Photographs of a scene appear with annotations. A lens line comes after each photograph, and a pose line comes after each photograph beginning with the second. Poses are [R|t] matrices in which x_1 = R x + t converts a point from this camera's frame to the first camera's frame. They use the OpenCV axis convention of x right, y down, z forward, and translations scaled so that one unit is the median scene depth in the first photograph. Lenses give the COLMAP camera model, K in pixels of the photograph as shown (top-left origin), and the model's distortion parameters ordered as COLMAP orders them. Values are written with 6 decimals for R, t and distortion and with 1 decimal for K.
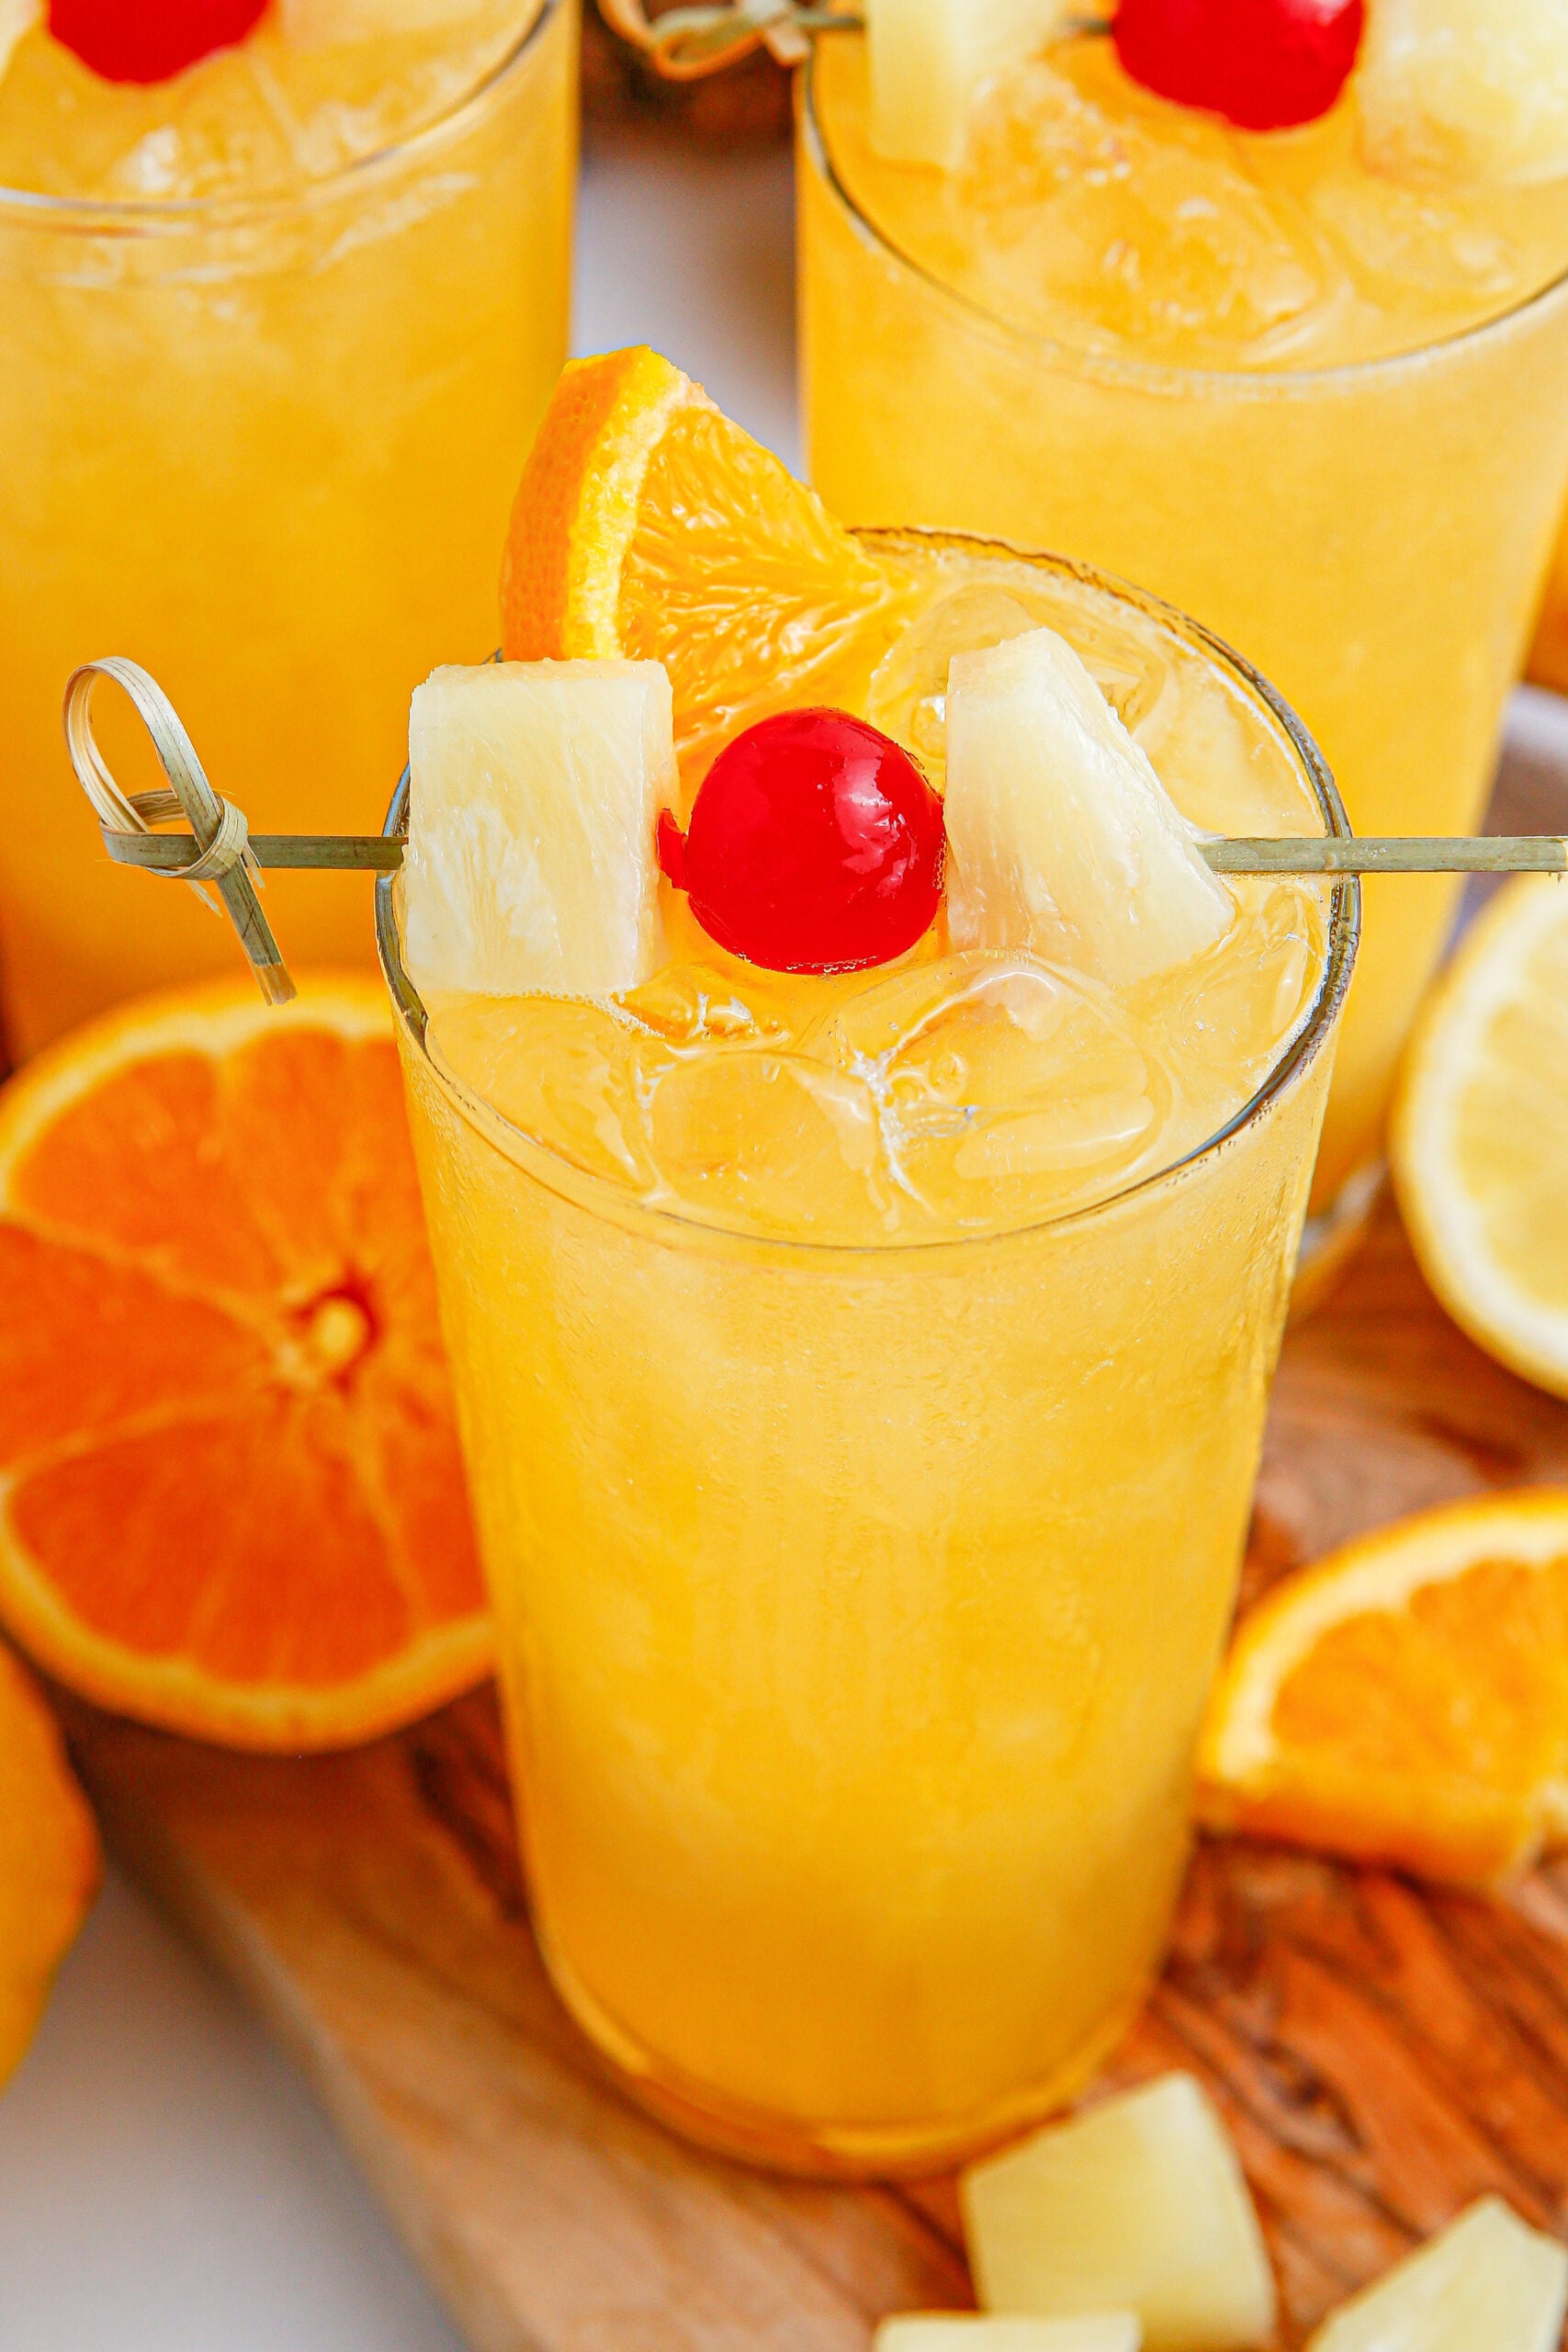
lens RADIAL K [[4561.8, 0, 672.6], [0, 4561.8, 986.9], [0, 0, 1]] dist [0.161551, -0.027906]
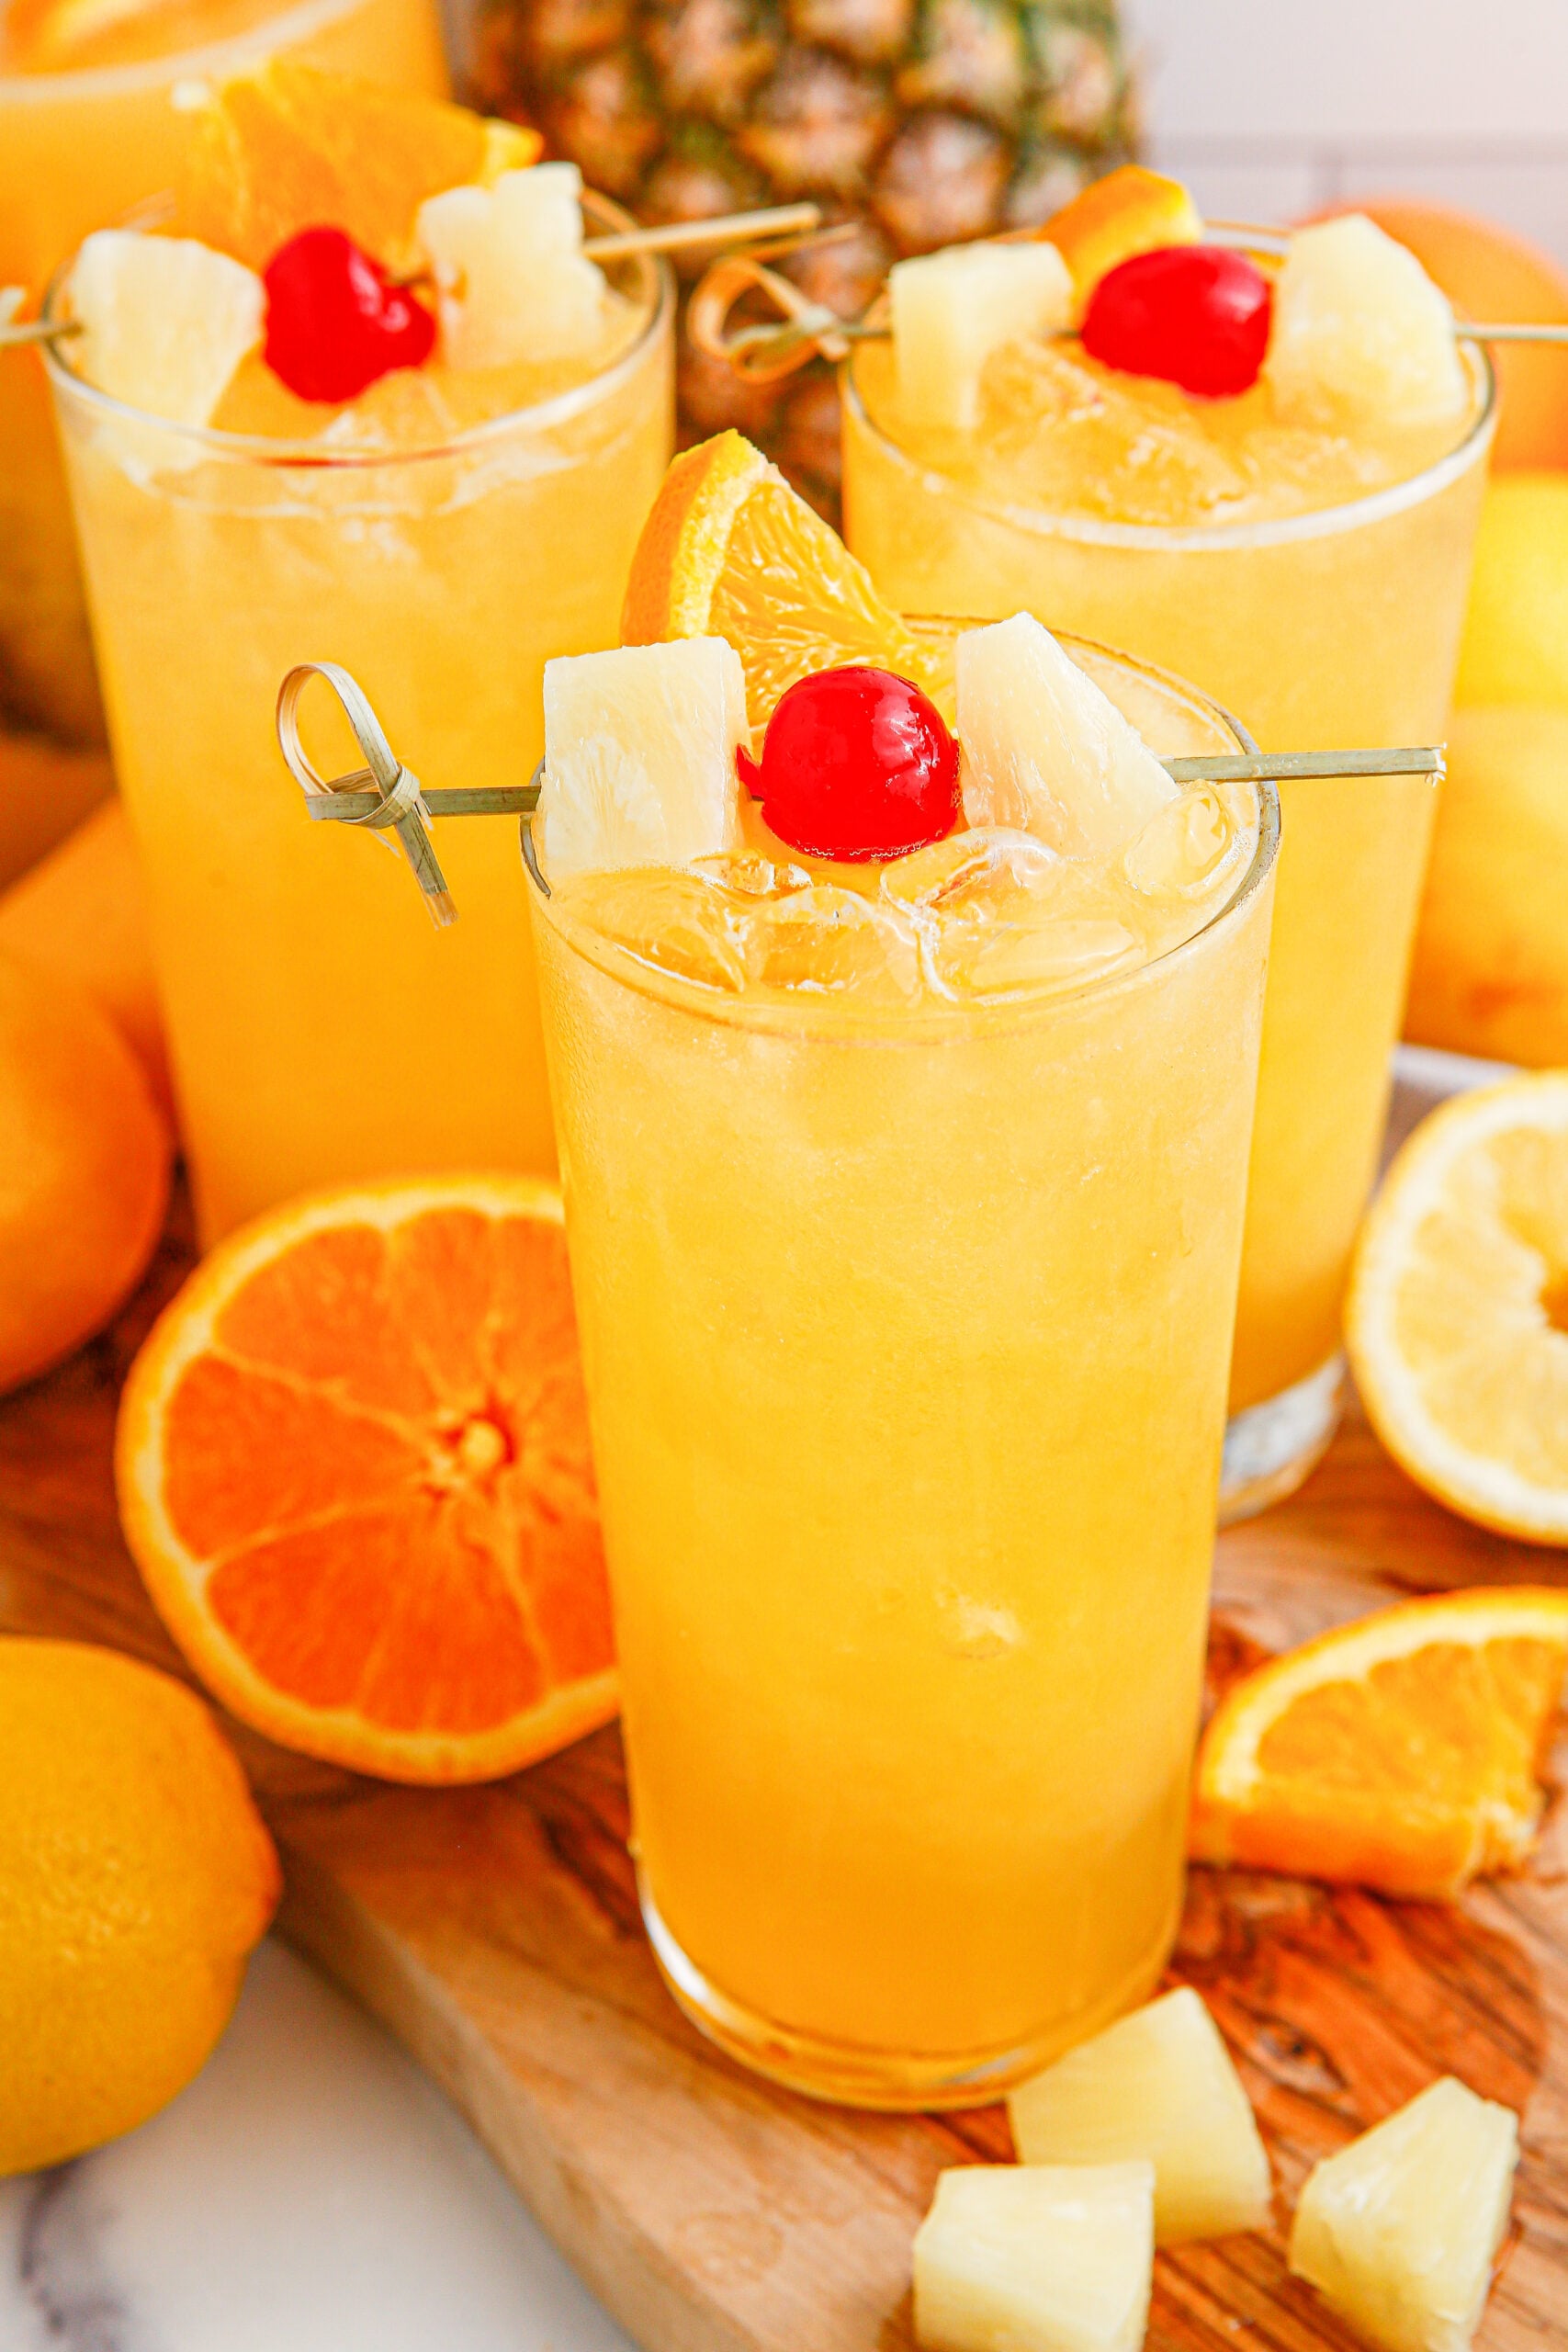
lens RADIAL K [[4048.6, 0, 784.0], [0, 4048.6, 1176.0], [0, 0, 1]] dist [0.151456, -0.010829]
pose [[0.999921, -0.009888, 0.007804, -0.000452], [0.011336, 0.976521, -0.215123, 0.275313], [-0.005493, 0.215194, 0.976556, -0.081907]]
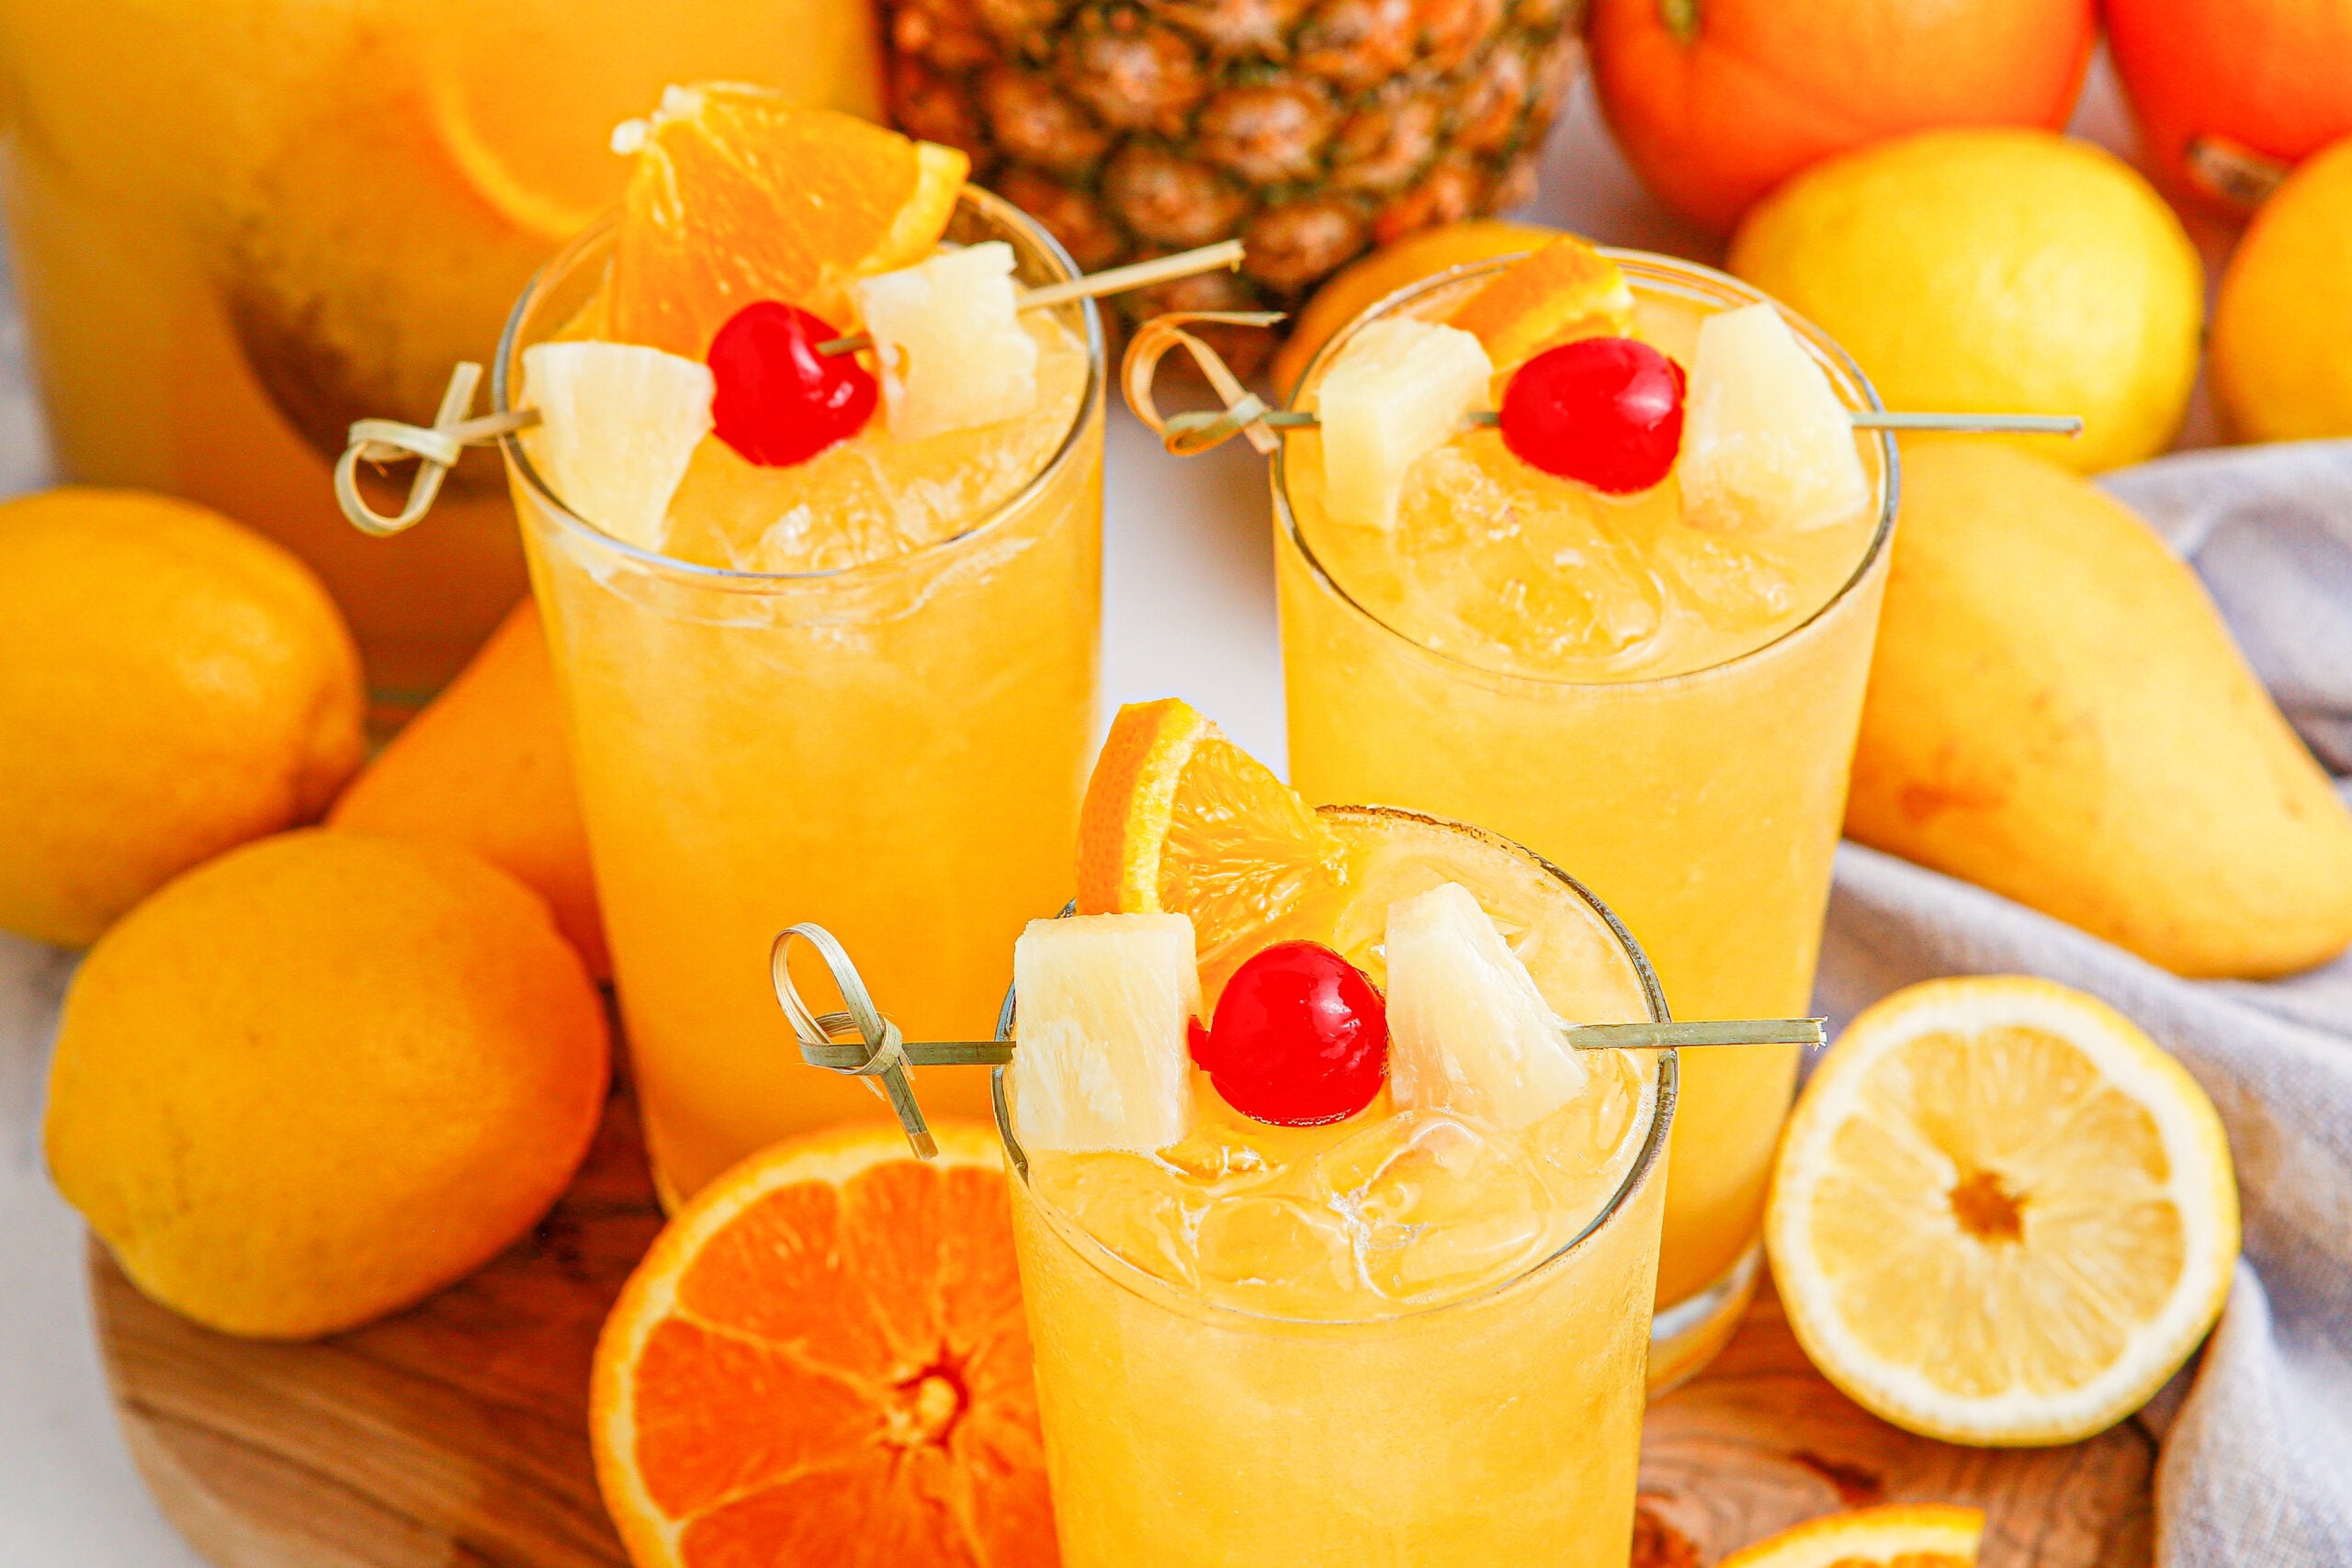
lens RADIAL K [[5369.0, 0, 1176.0], [0, 5369.0, 784.0], [0, 0, 1]] dist [0.149053, 0.245794]
pose [[0.999671, -0.024488, 0.007621, -0.015507], [0.024813, 0.998632, -0.046024, -0.029895], [-0.006484, 0.046198, 0.998911, -0.589608]]
